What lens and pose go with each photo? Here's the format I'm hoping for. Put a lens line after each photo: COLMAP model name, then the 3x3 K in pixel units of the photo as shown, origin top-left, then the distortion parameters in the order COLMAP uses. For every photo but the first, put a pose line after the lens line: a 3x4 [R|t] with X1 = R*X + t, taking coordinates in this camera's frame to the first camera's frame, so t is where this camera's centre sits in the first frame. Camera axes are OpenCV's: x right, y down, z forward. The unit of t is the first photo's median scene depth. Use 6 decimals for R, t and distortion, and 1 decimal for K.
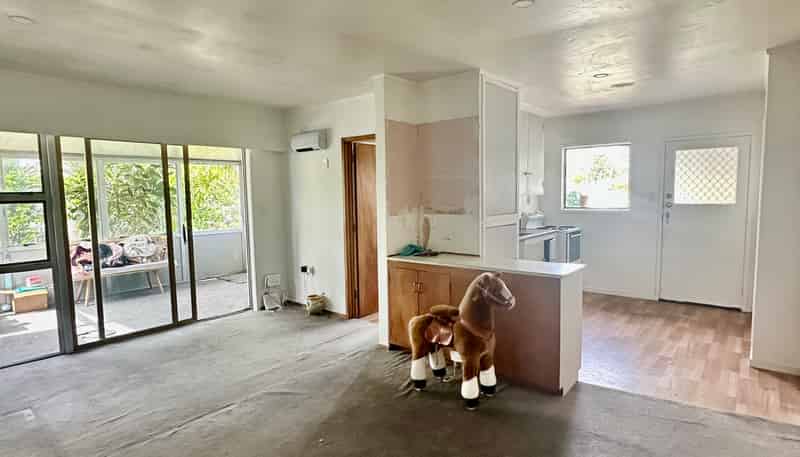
lens RADIAL K [[429.8, 0, 400.0], [0, 429.8, 228.5], [0, 0, 1]] dist [-0.000613, -0.000326]
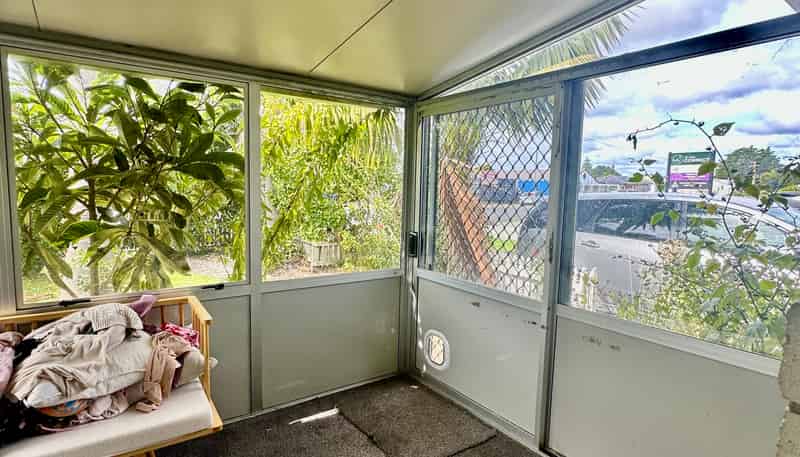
lens RADIAL K [[429.8, 0, 400.0], [0, 429.8, 228.5], [0, 0, 1]] dist [-0.000613, -0.000326]
pose [[0.970609, 0.065813, -0.231488, -0.327692], [-0.062143, 0.997800, 0.023116, -0.053610], [0.232500, -0.008052, 0.972563, 0.721985]]
